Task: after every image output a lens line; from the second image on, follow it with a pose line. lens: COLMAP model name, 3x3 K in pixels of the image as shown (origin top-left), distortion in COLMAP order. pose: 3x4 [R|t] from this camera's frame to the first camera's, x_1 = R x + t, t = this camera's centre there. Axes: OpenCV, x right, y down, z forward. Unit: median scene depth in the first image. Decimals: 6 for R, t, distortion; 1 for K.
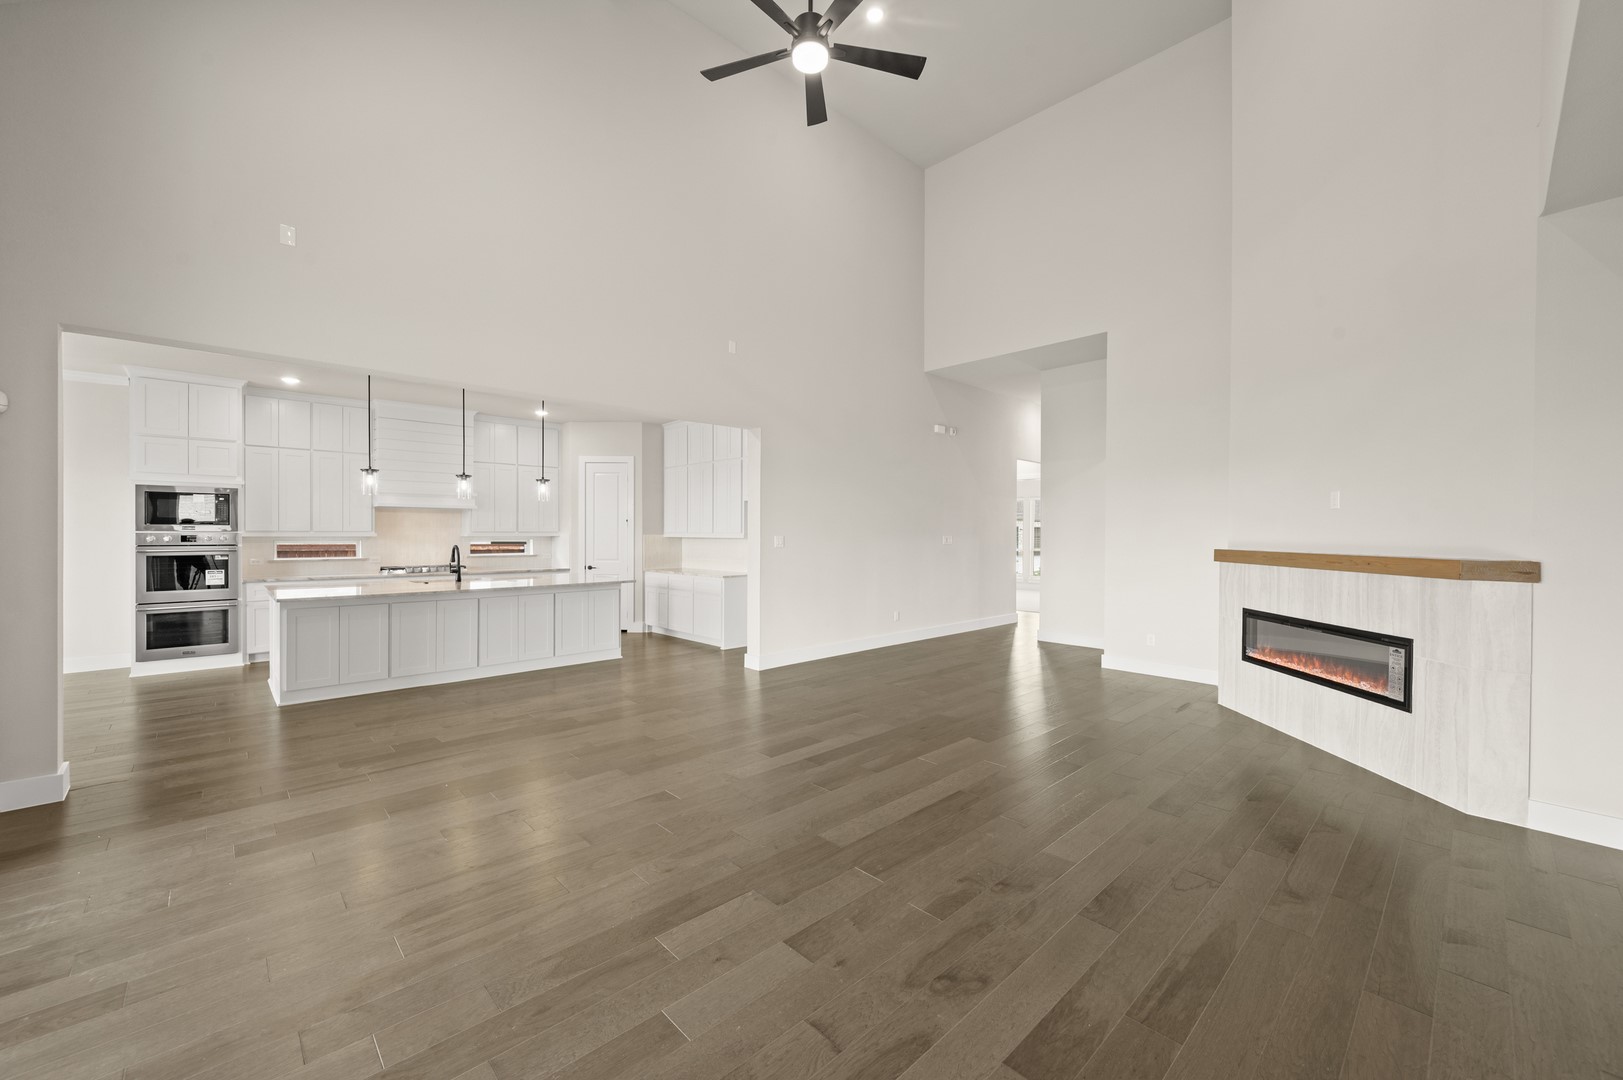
lens RADIAL K [[639.5, 0, 813.3], [0, 639.5, 533.3], [0, 0, 1]] dist [0.000299, -0.000126]
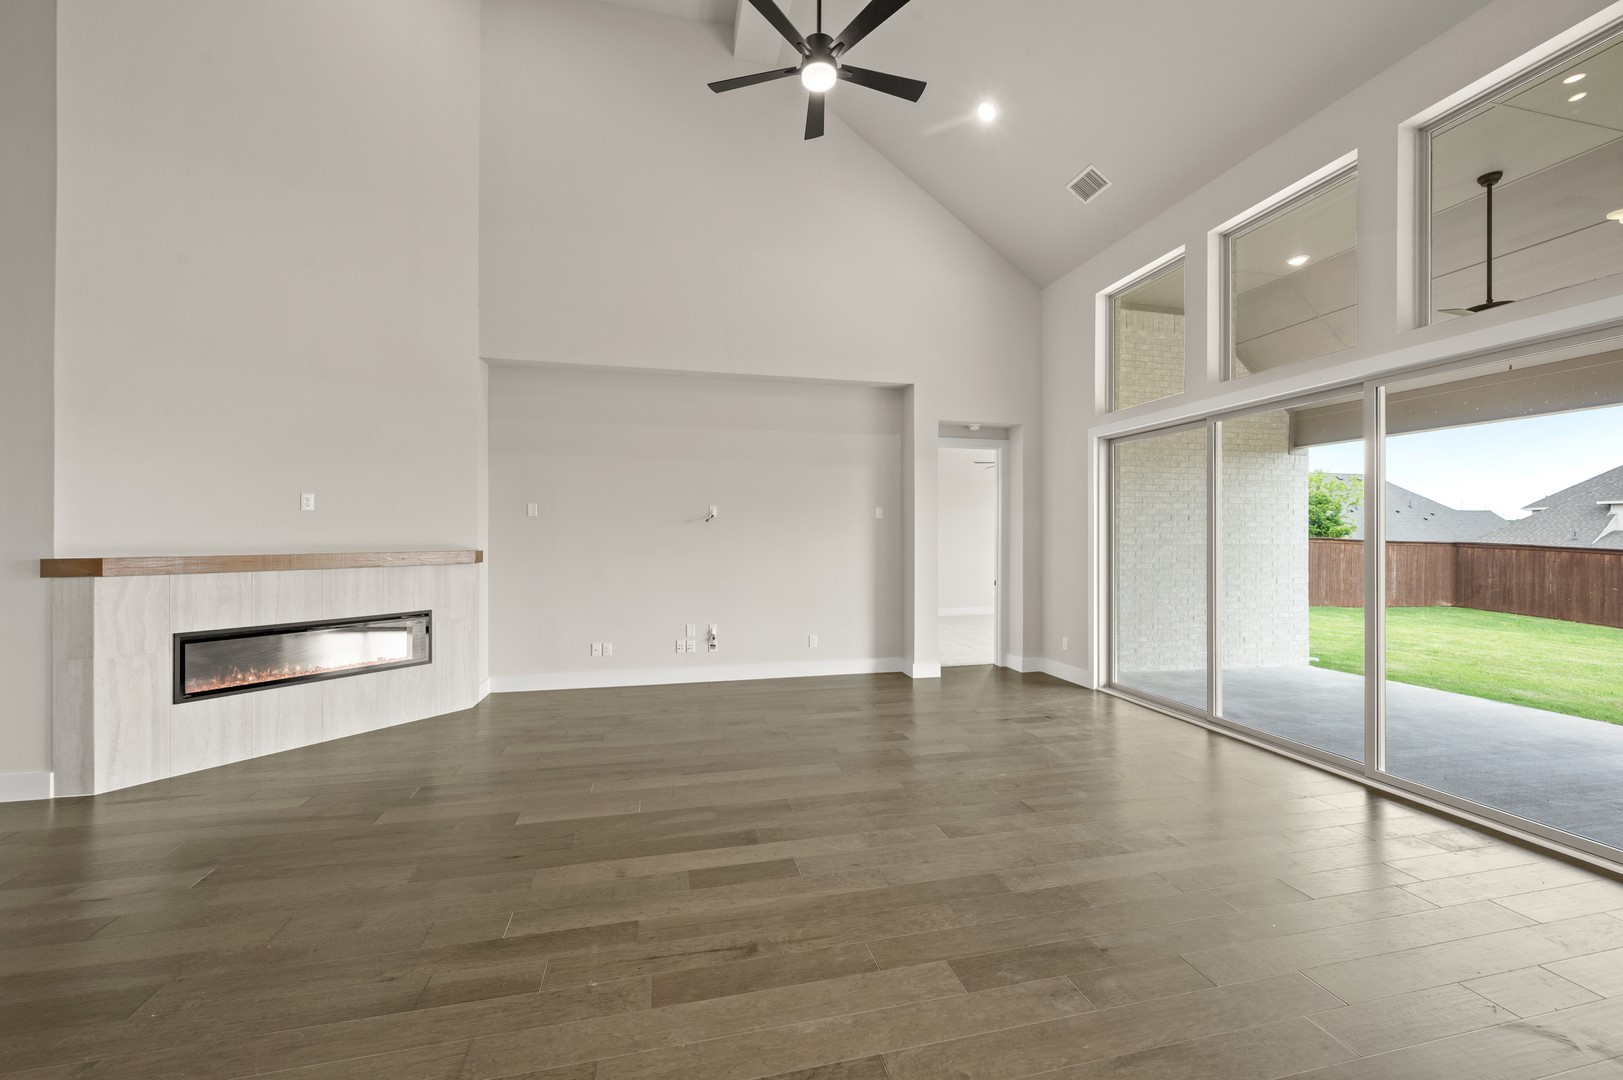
lens RADIAL K [[639.5, 0, 814.8], [0, 639.5, 536.6], [0, 0, 1]] dist [0.000299, -0.000126]
pose [[-0.868841, -0.006101, 0.495054, -0.268520], [-0.004758, 0.999981, 0.003973, -0.002439], [-0.495069, 0.001096, -0.868853, 0.992157]]
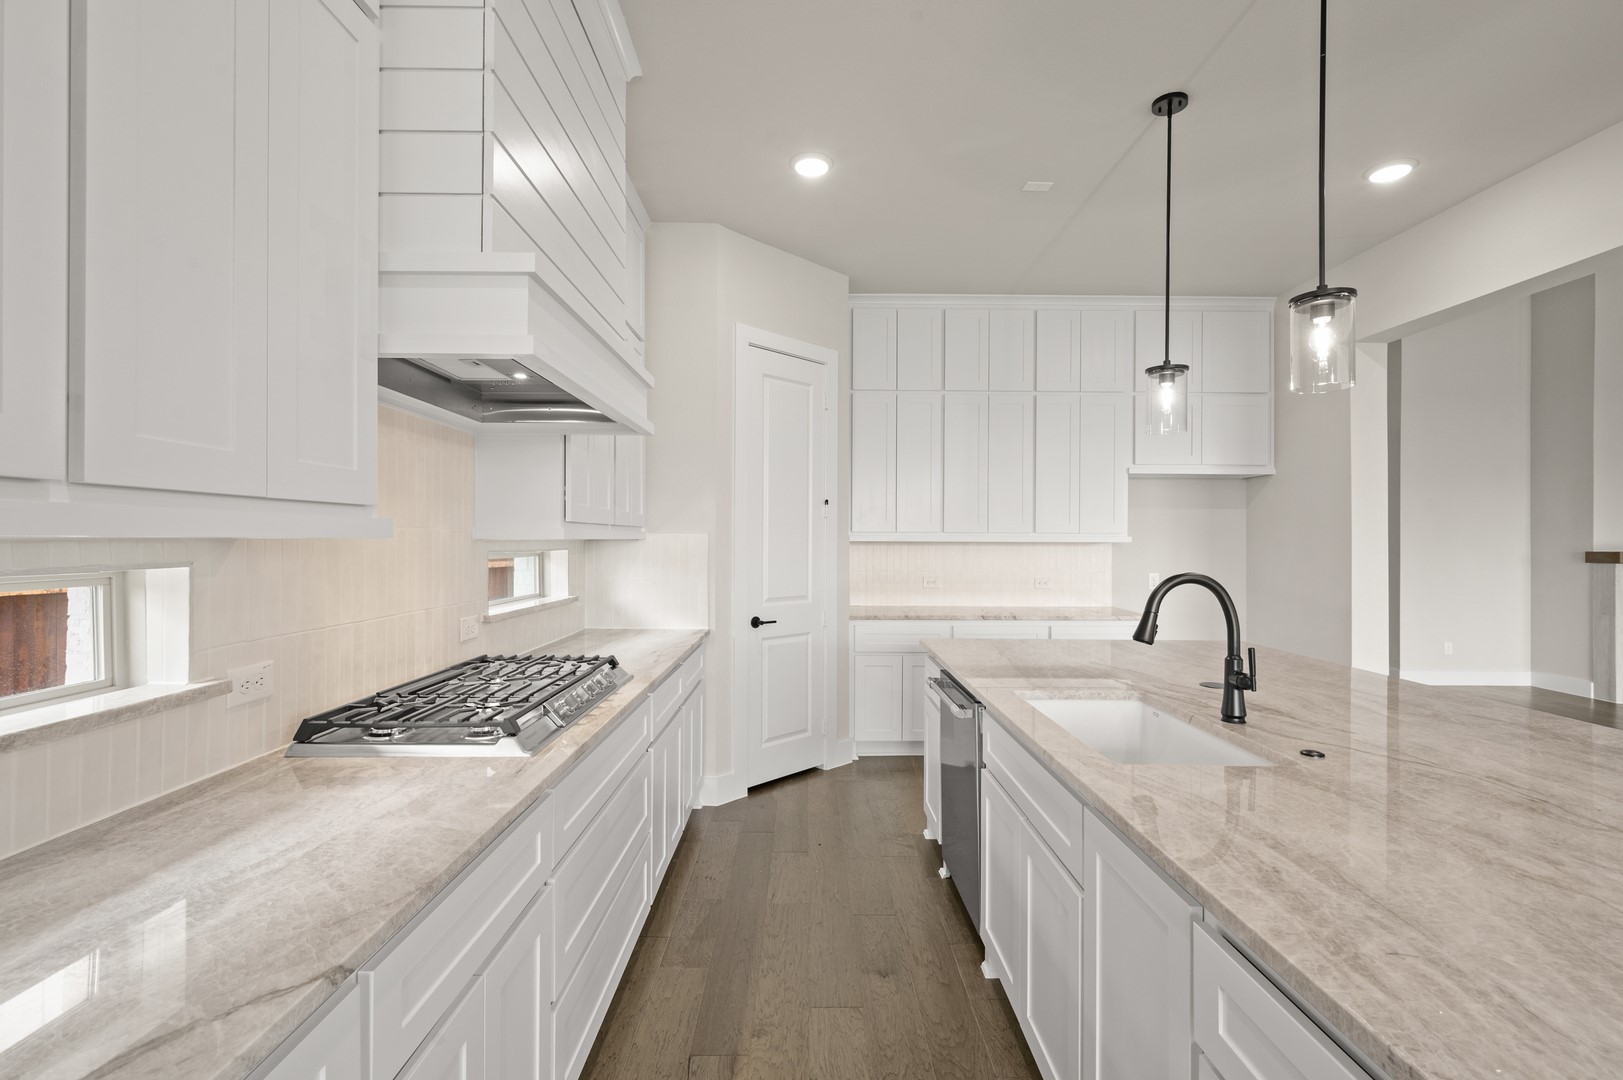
lens RADIAL K [[719.2, 0, 811.0], [0, 719.2, 536.0], [0, 0, 1]] dist [0.000292, 0.000068]
pose [[0.682189, 0.004092, 0.731165, -0.891422], [-0.002094, 0.999991, -0.003643, 0.005757], [-0.731173, 0.000954, 0.682191, 0.953458]]
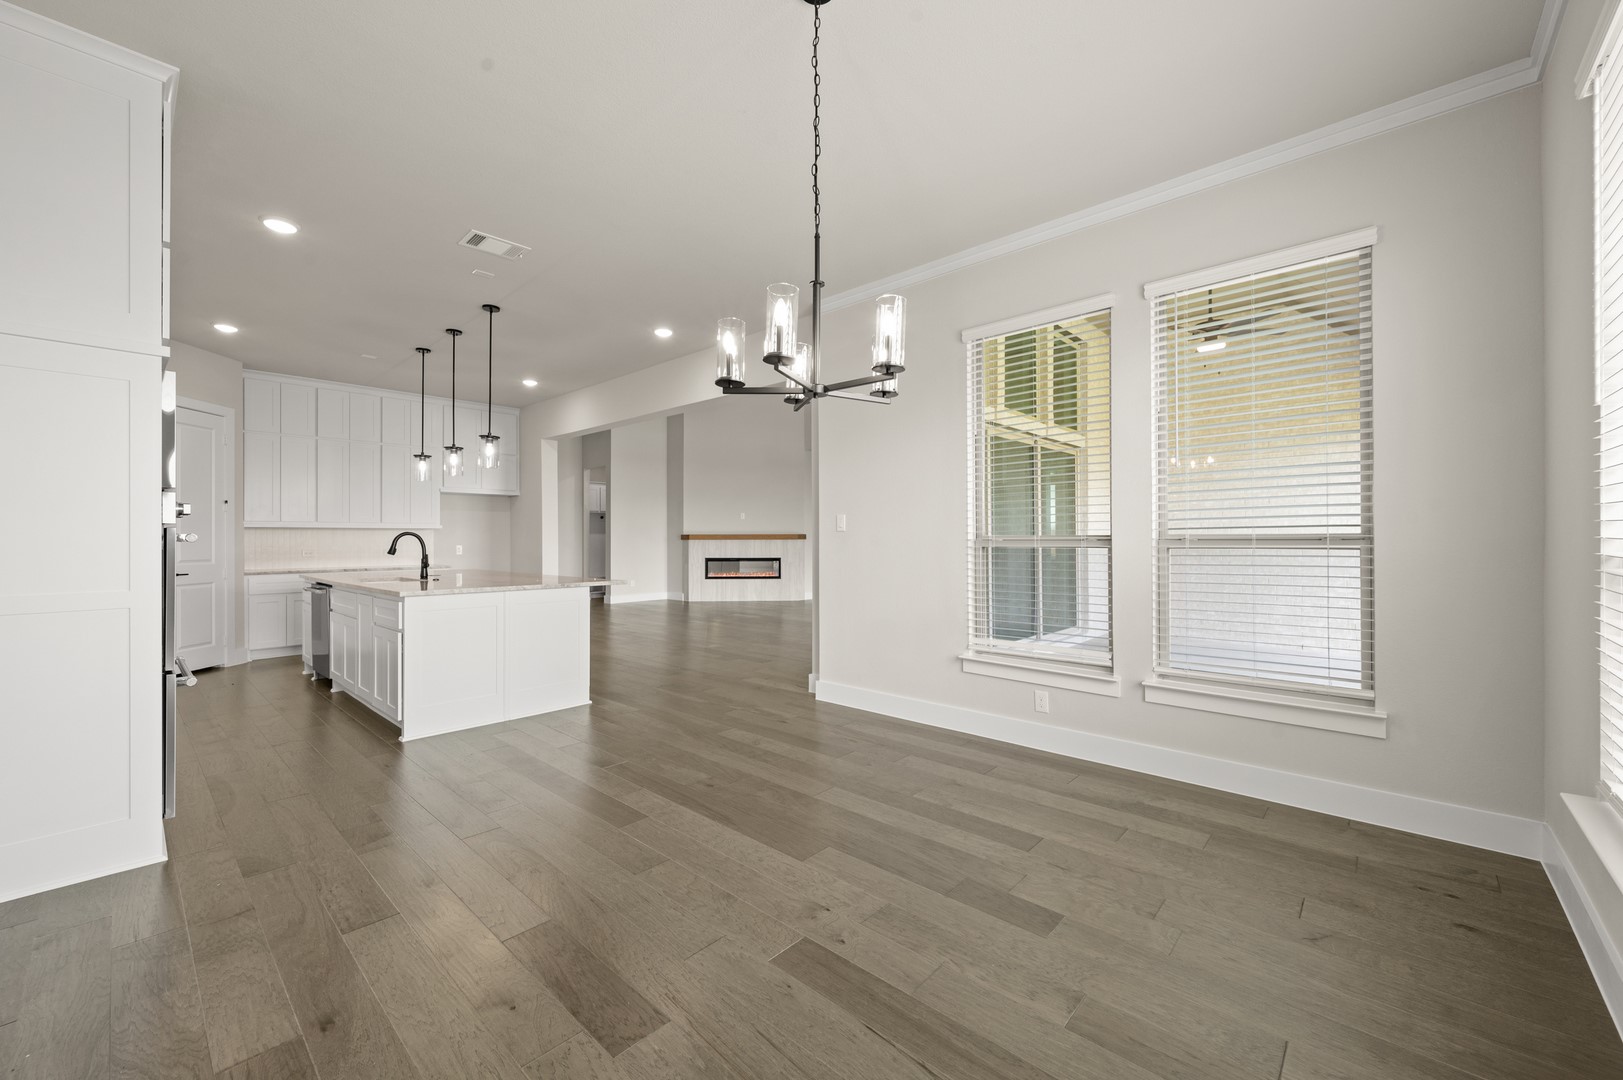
lens RADIAL K [[639.5, 0, 812.5], [0, 639.5, 536.2], [0, 0, 1]] dist [0.000299, -0.000126]
pose [[-0.074257, -0.000182, 0.997239, -1.407684], [0.004325, 0.999991, 0.000505, 0.026279], [-0.997230, 0.004350, -0.074256, 0.597941]]
